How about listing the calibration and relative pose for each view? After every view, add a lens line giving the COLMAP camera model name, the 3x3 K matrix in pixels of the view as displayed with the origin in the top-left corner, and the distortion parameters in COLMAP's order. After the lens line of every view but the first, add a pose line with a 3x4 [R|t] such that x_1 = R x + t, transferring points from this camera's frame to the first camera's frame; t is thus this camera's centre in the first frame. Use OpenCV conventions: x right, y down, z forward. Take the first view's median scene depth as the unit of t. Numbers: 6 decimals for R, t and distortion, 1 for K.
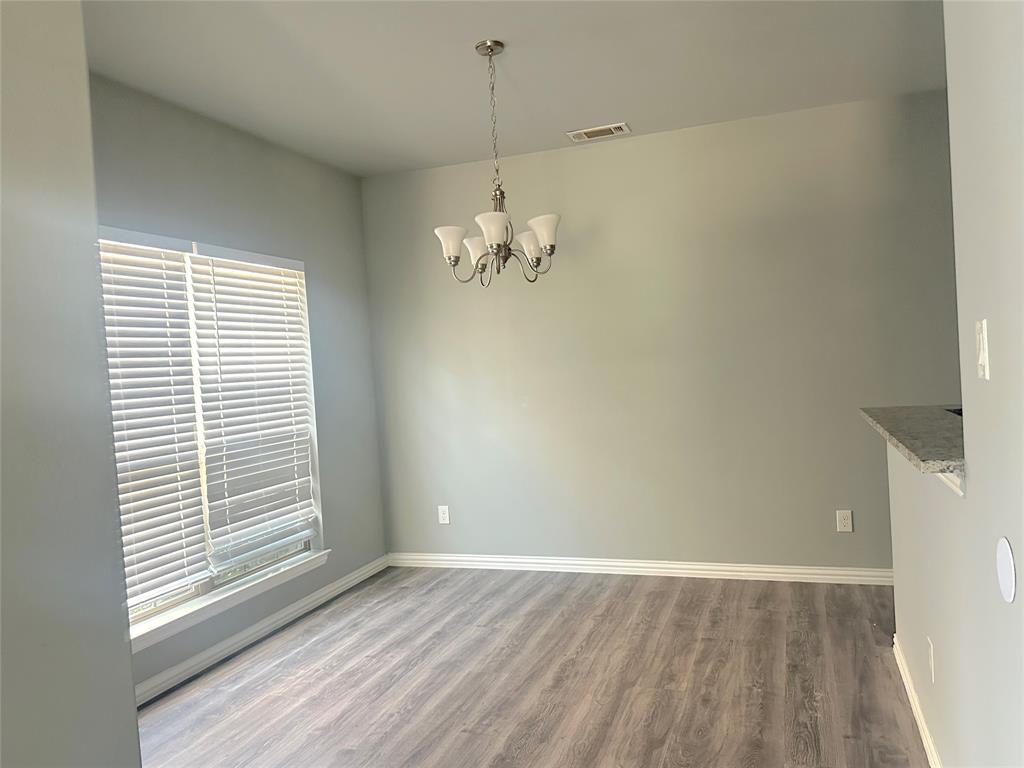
lens RADIAL K [[769.9, 0, 510.7], [0, 769.9, 382.9], [0, 0, 1]] dist [0.052687, -0.067082]
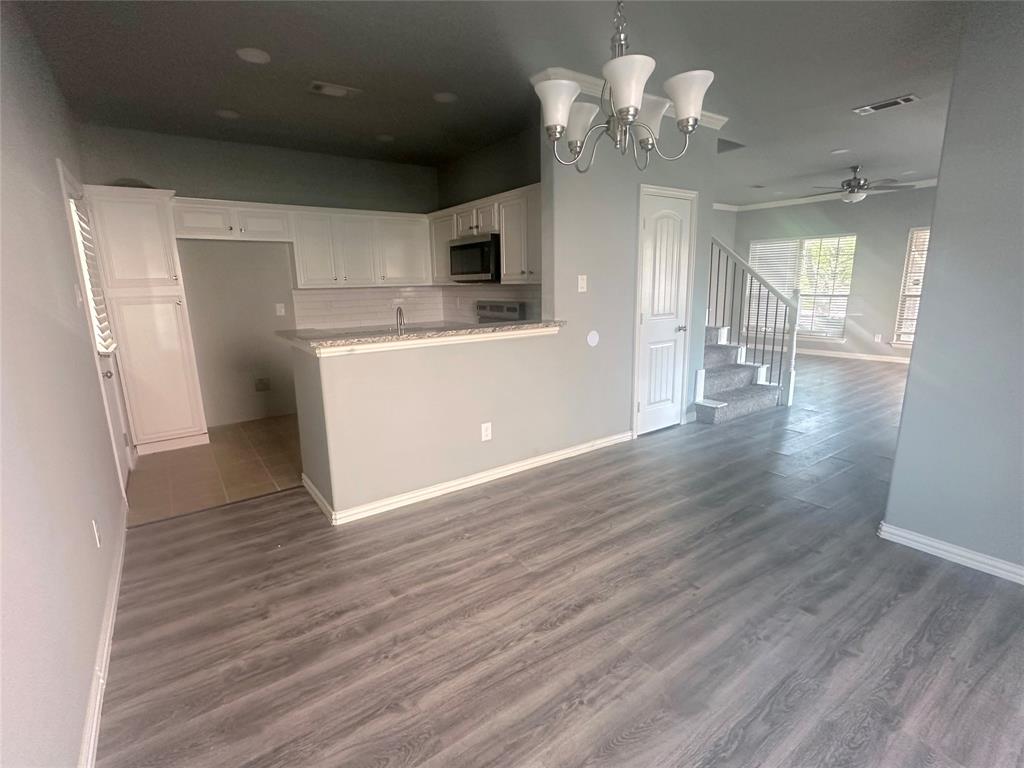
lens RADIAL K [[487.3, 0, 504.9], [0, 487.3, 385.2], [0, 0, 1]] dist [-0.002239, 0.001209]
pose [[-0.817593, -0.041935, 0.574268, -0.199513], [0.083482, 0.978173, 0.190284, -0.020162], [-0.569713, 0.203516, -0.796247, 1.444747]]
